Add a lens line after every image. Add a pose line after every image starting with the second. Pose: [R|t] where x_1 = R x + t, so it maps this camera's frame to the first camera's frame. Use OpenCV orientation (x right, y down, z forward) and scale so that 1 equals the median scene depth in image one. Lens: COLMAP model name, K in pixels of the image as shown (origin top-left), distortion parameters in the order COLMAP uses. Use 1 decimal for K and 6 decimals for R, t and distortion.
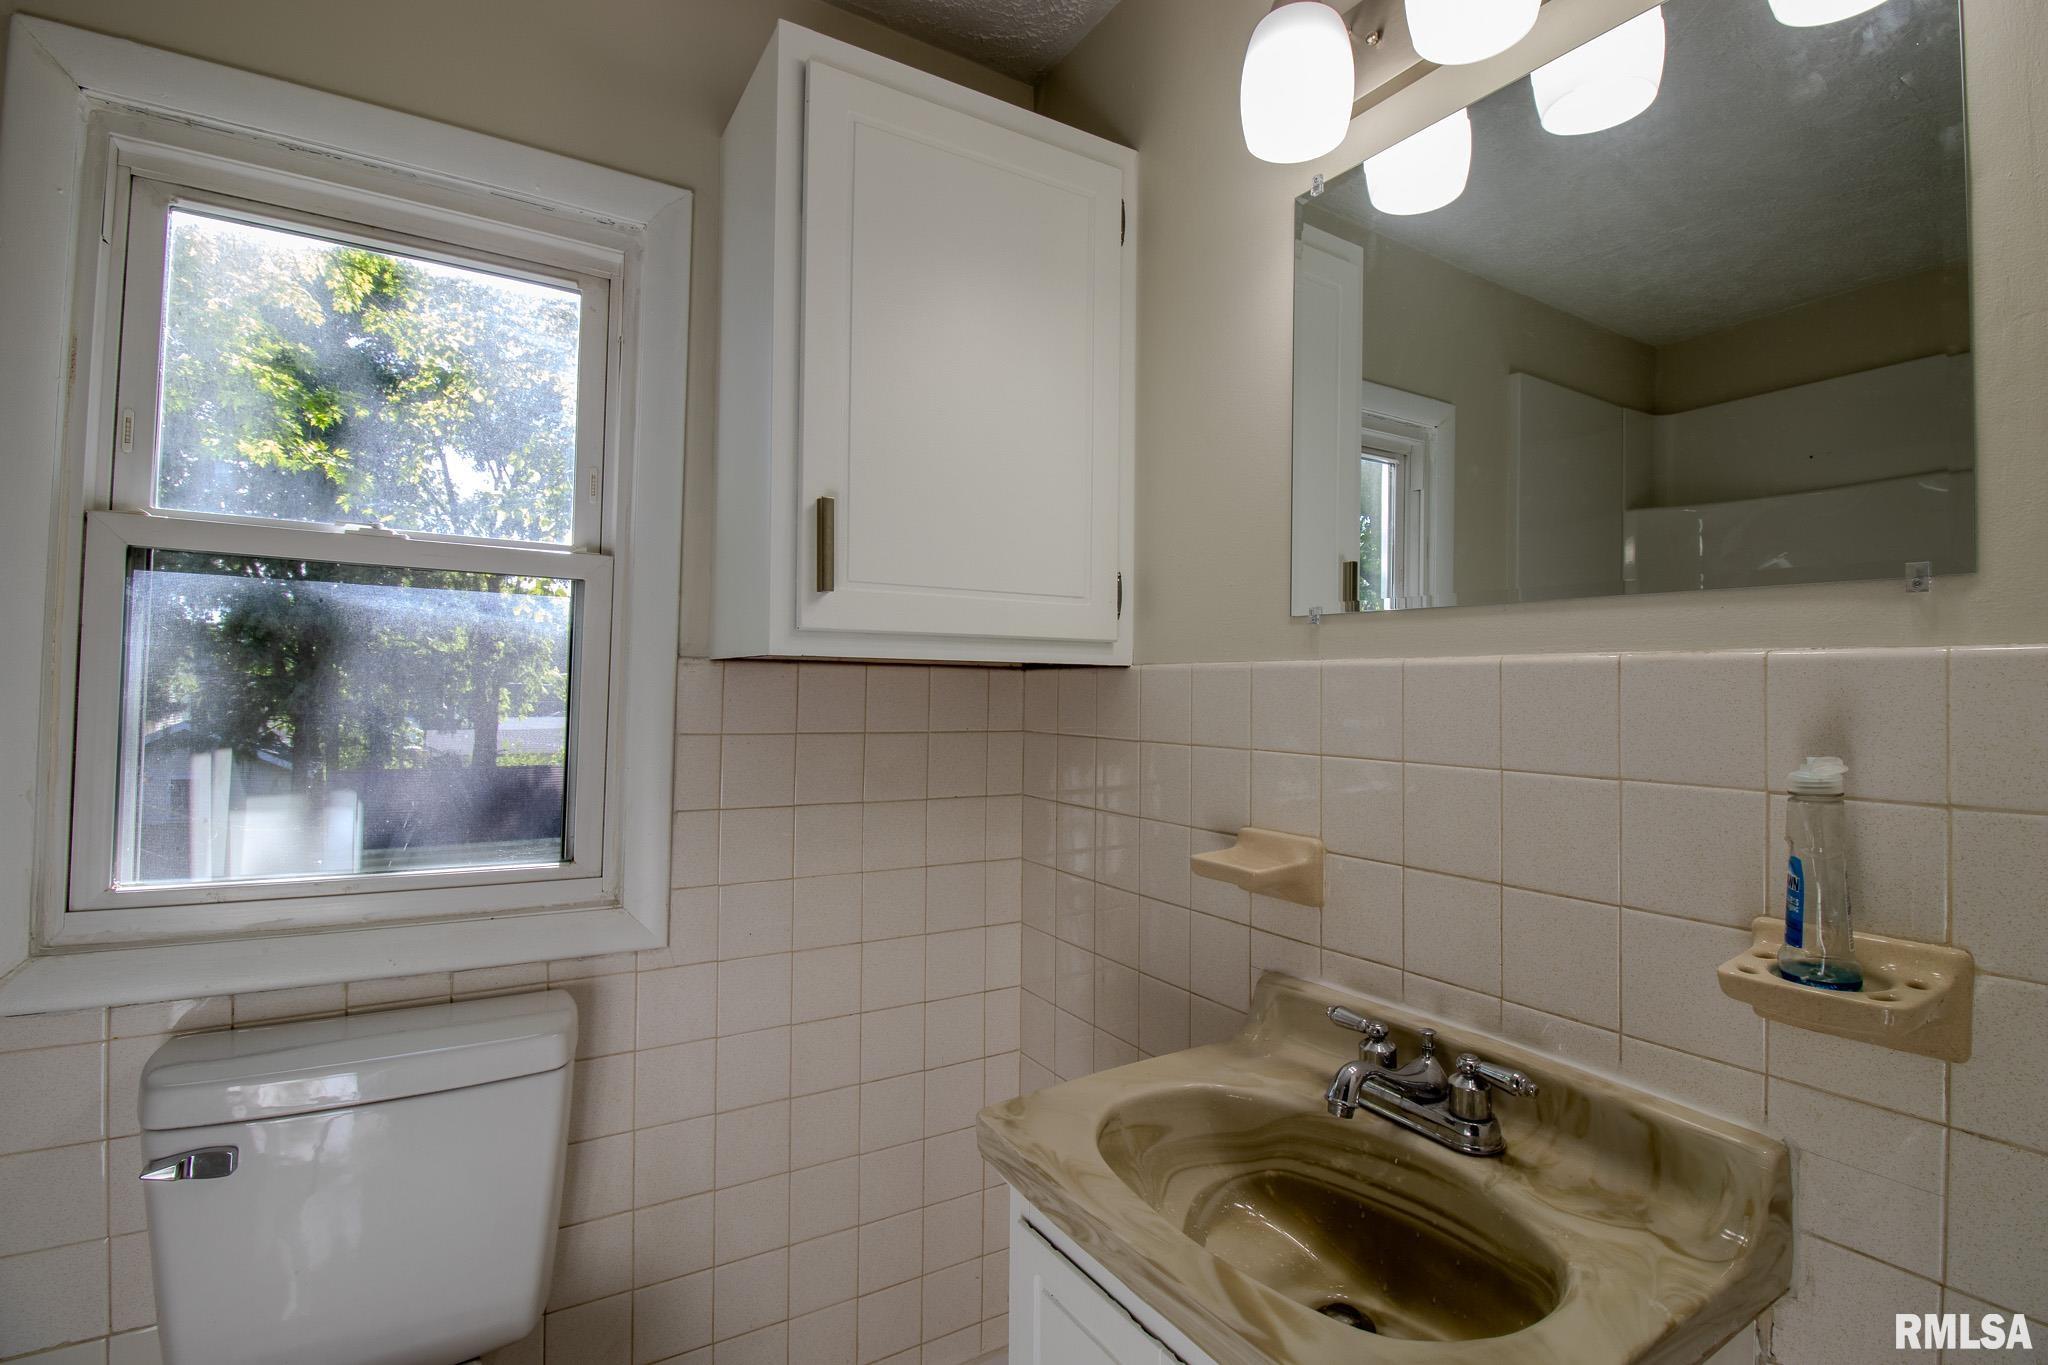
lens RADIAL K [[952.0, 0, 1025.8], [0, 952.0, 676.6], [0, 0, 1]] dist [-0.006600, -0.006708]
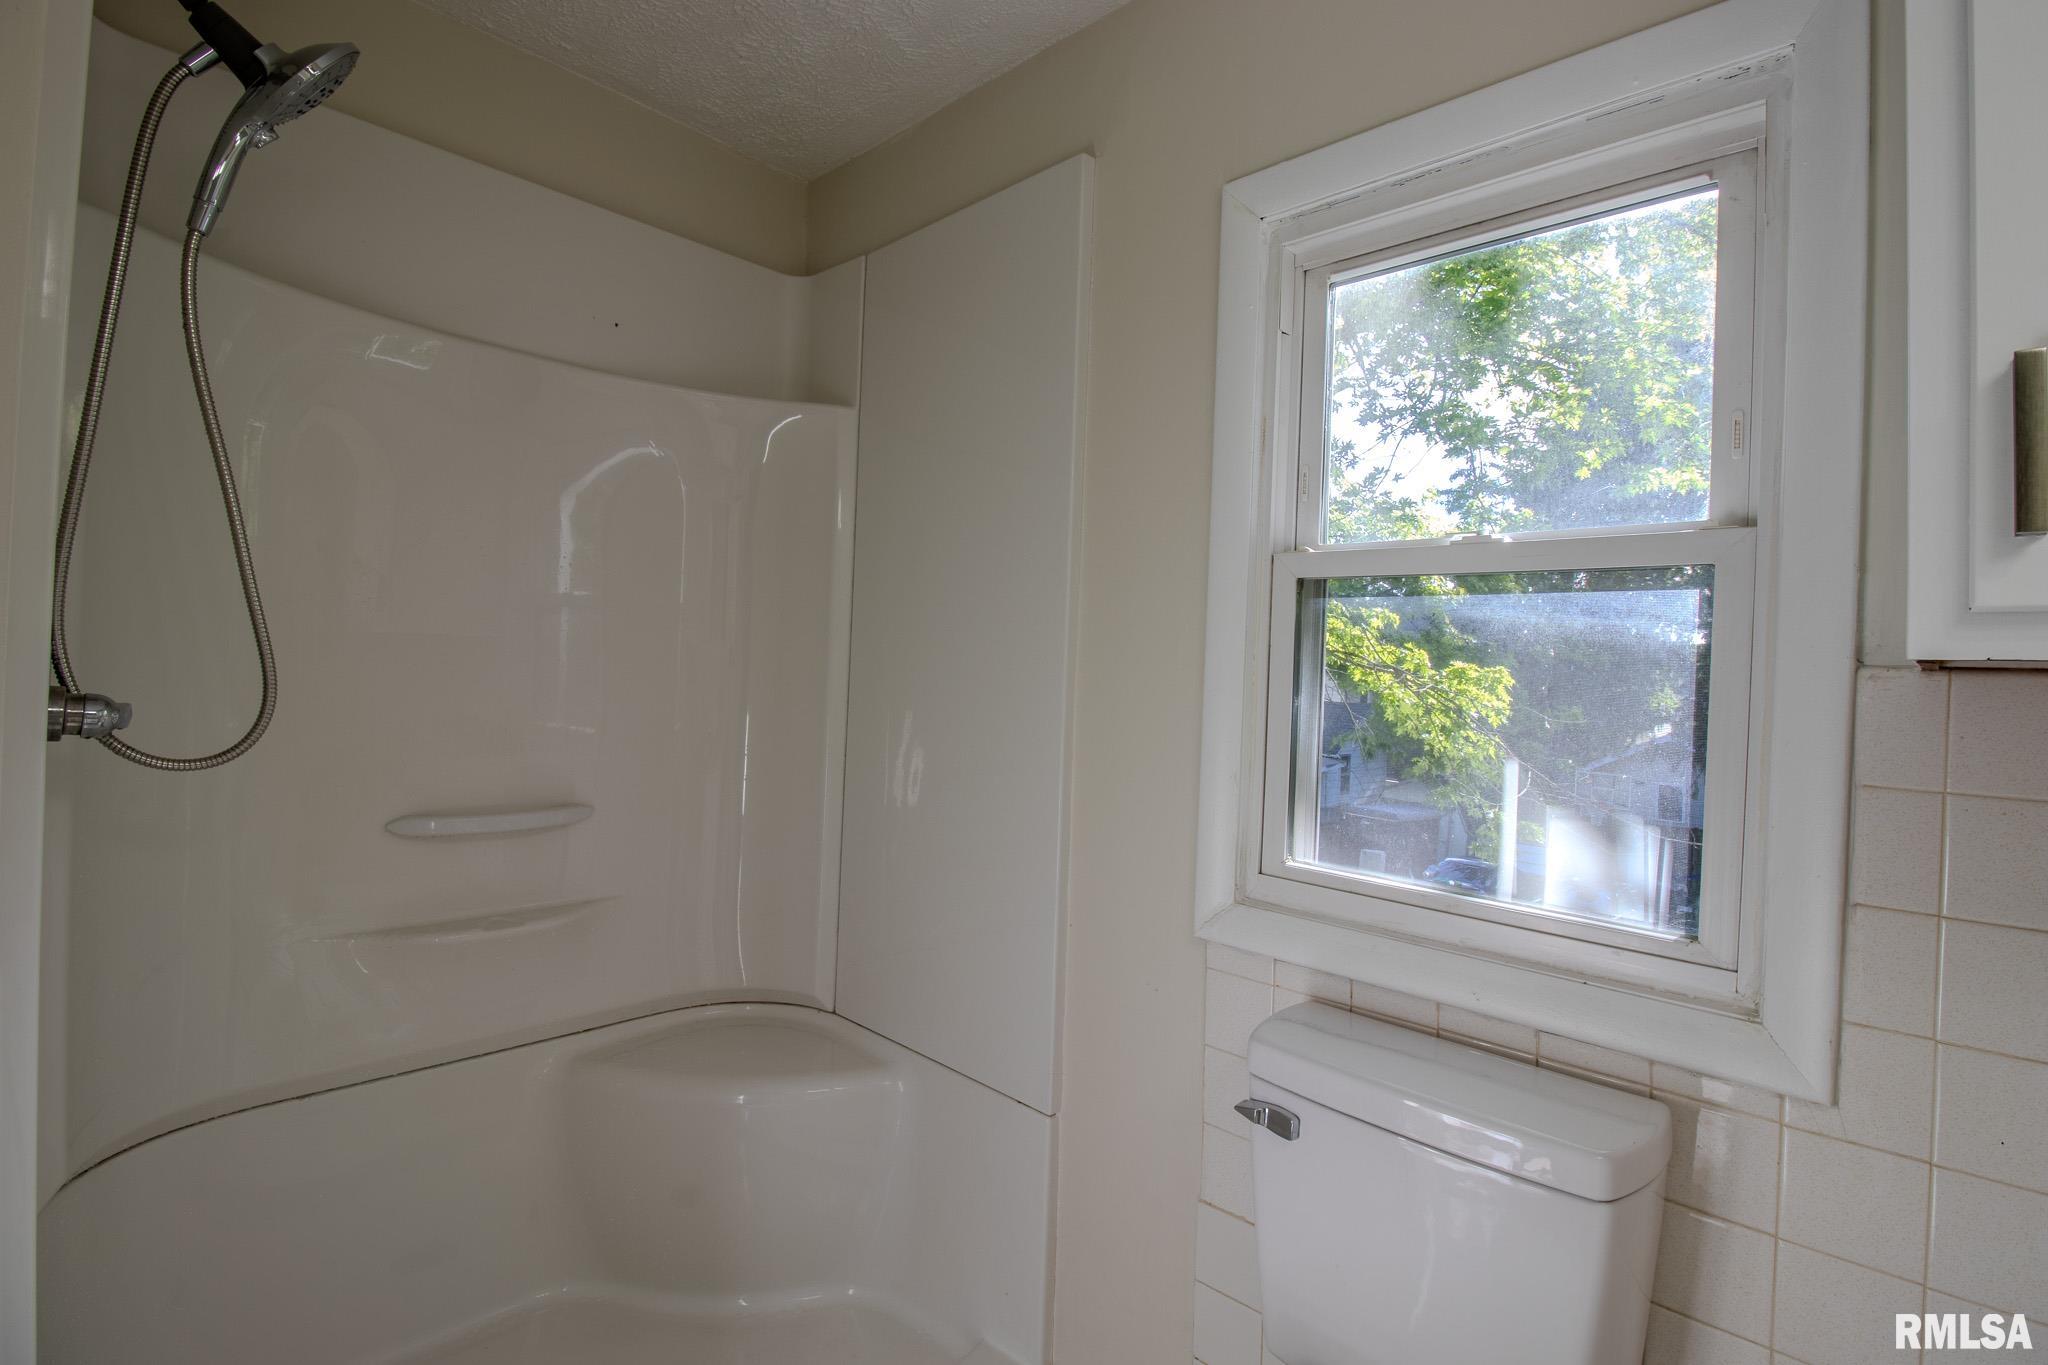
lens RADIAL K [[952.0, 0, 1026.2], [0, 952.0, 671.5], [0, 0, 1]] dist [-0.006600, -0.006708]
pose [[0.274094, -0.006992, -0.961678, 0.106986], [-0.017864, 0.999764, -0.012360, 0.000669], [0.961537, 0.020567, 0.273904, 0.299914]]
